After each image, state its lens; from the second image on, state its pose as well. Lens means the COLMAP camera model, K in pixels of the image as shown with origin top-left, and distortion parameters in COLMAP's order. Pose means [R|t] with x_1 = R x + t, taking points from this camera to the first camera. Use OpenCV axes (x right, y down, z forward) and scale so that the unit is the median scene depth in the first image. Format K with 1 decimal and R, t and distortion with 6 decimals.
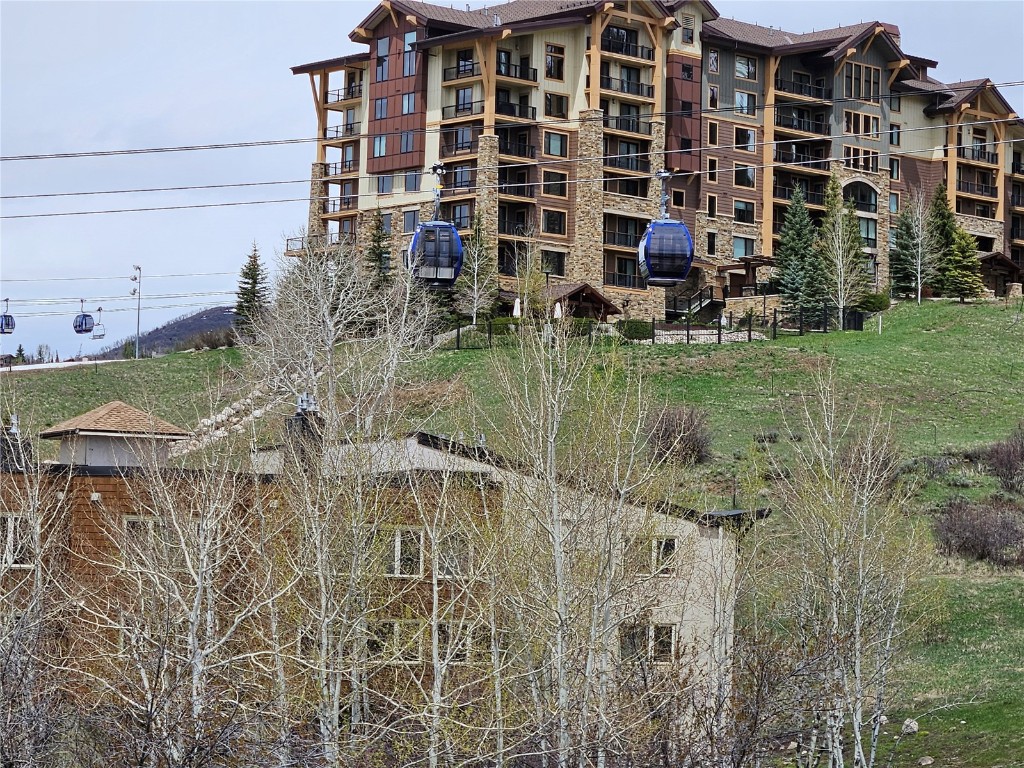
lens RADIAL K [[2056.3, 0, 512.5], [0, 2056.3, 384.8], [0, 0, 1]] dist [-0.118919, 0.000000]
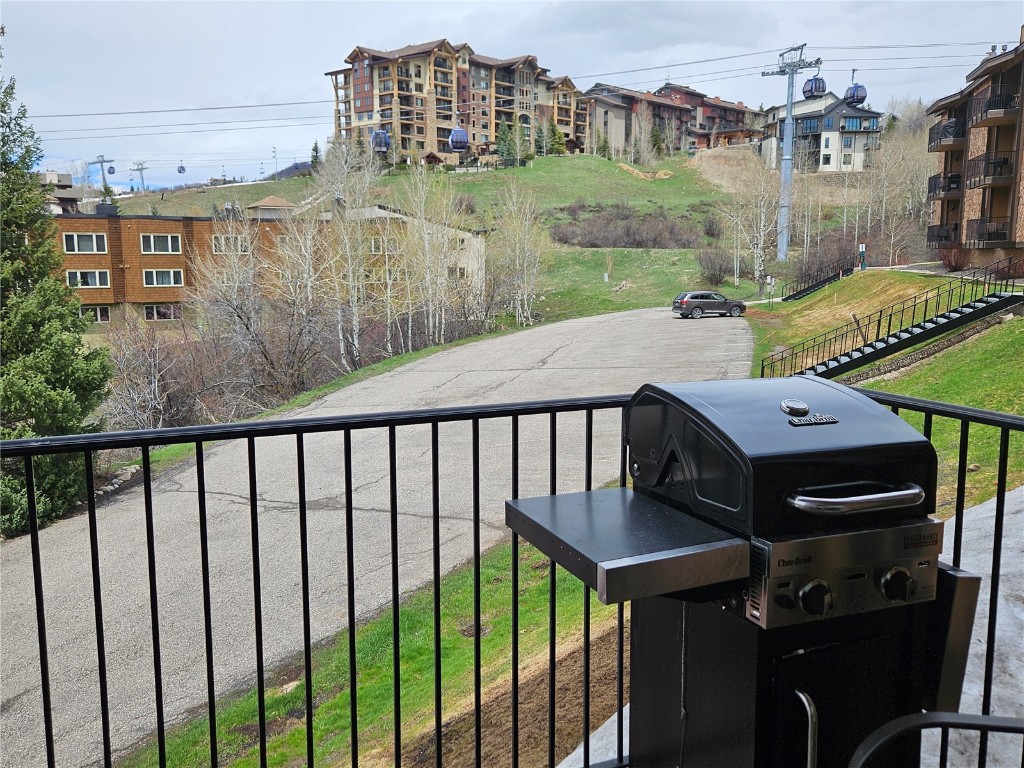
lens RADIAL K [[787.0, 0, 496.9], [0, 787.0, 361.8], [0, 0, 1]] dist [0.065716, -0.031710]
pose [[0.993199, -0.044986, 0.107390, -0.006928], [0.021249, 0.976885, 0.212707, 0.005506], [-0.114476, -0.208978, 0.971197, -0.175582]]
